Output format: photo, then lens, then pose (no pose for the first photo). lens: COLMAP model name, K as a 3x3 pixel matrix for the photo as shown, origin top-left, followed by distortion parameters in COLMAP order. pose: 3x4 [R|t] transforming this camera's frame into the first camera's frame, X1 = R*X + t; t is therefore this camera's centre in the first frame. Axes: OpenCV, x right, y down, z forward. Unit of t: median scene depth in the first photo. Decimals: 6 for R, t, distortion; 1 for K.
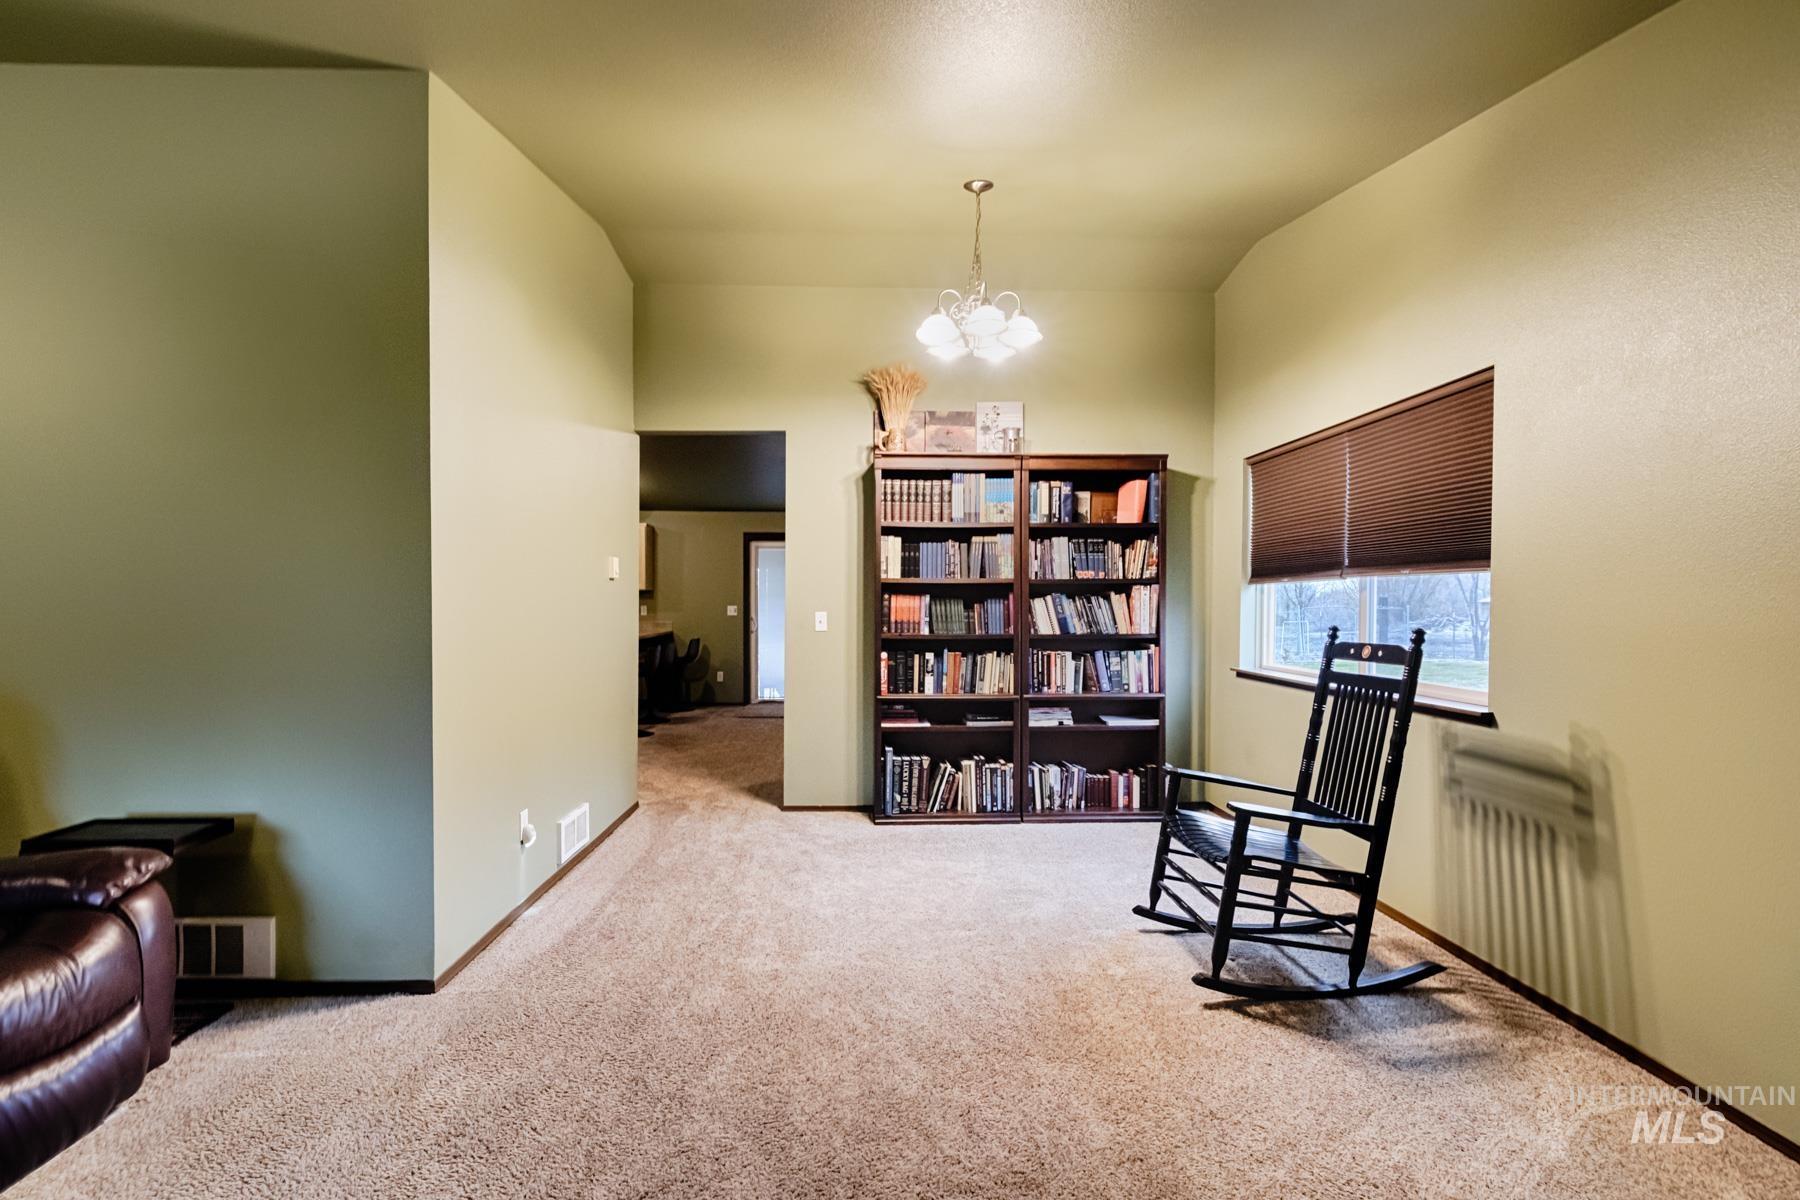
lens RADIAL K [[766.1, 0, 900.0], [0, 766.1, 600.0], [0, 0, 1]] dist [0.000774, 0.000394]
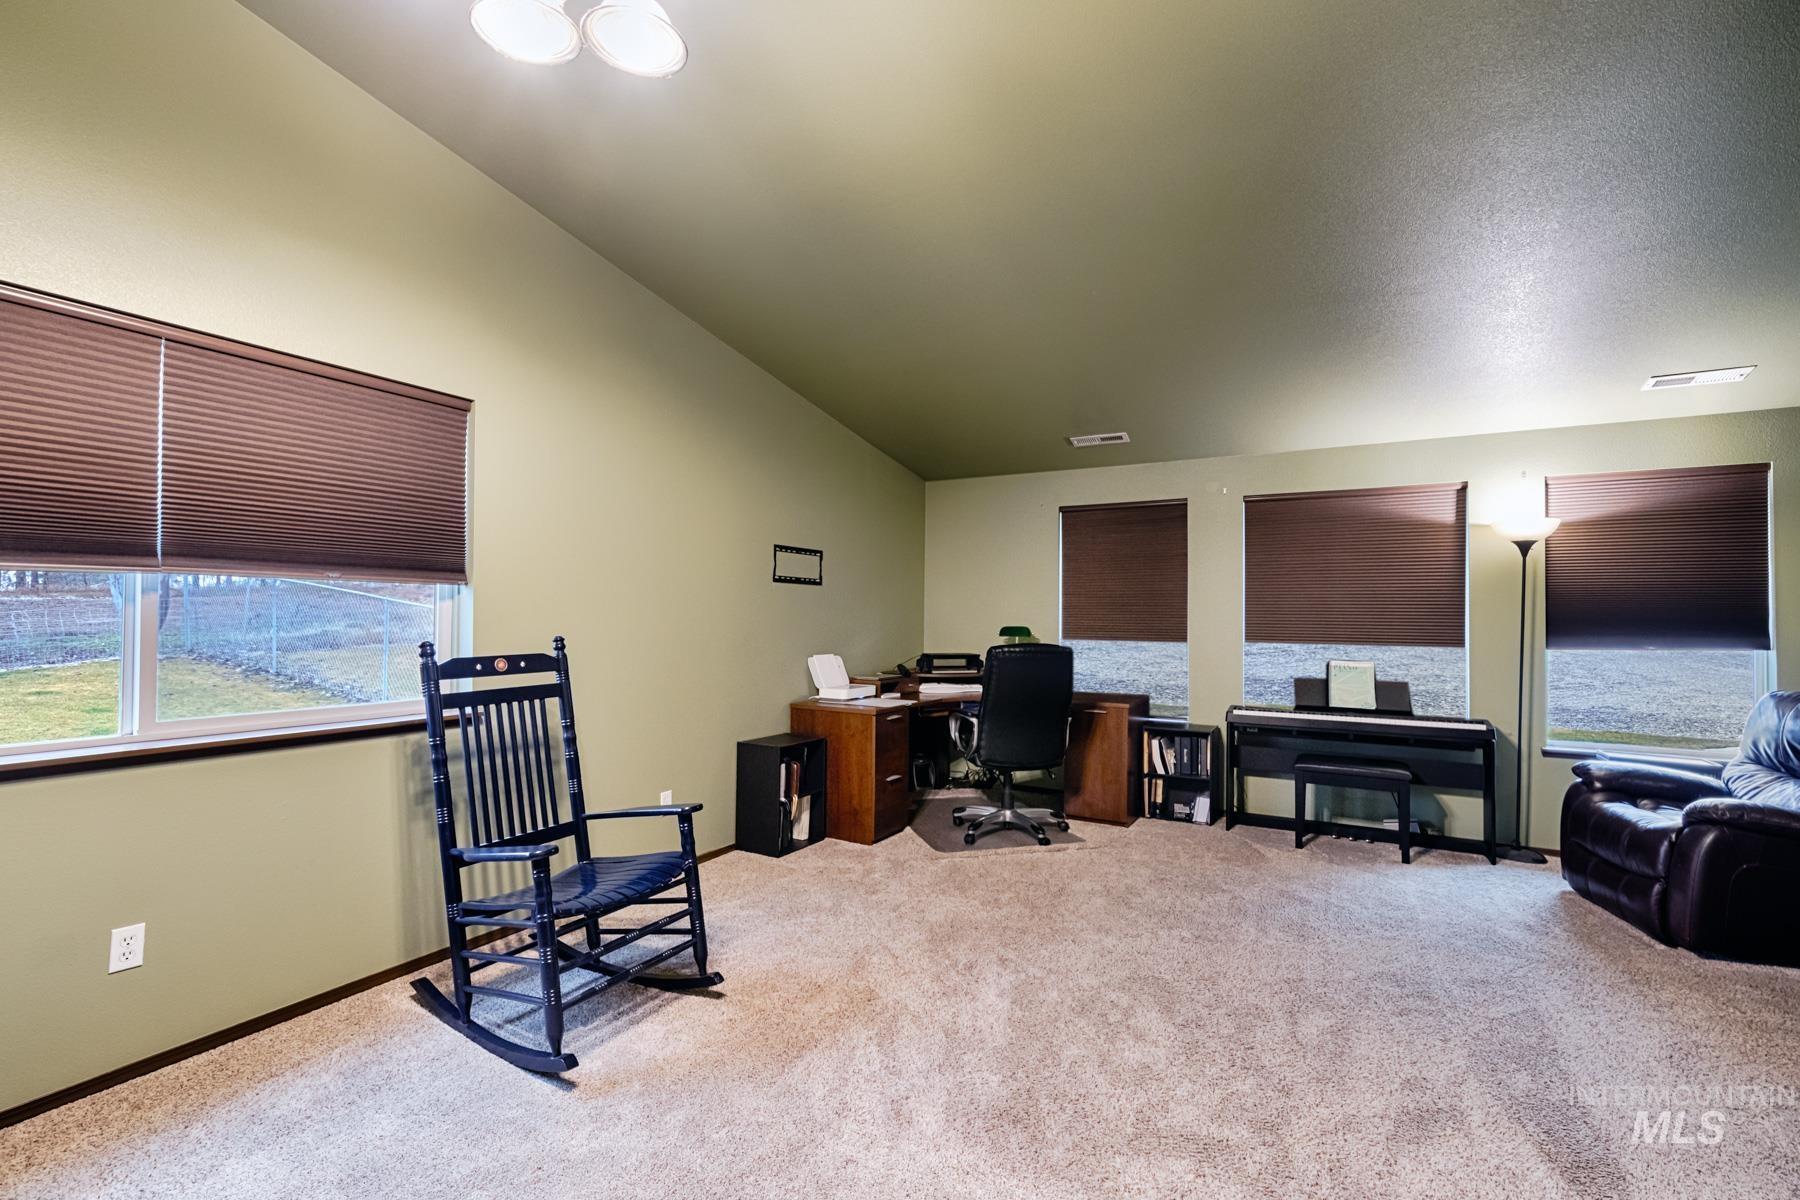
lens RADIAL K [[796.9, 0, 907.0], [0, 796.9, 611.0], [0, 0, 1]] dist [0.001167, 0.000451]
pose [[-0.864678, -0.004736, 0.502304, -0.331769], [-0.008454, 0.999951, -0.005124, 0.000692], [-0.502255, -0.008677, -0.864676, 1.583205]]
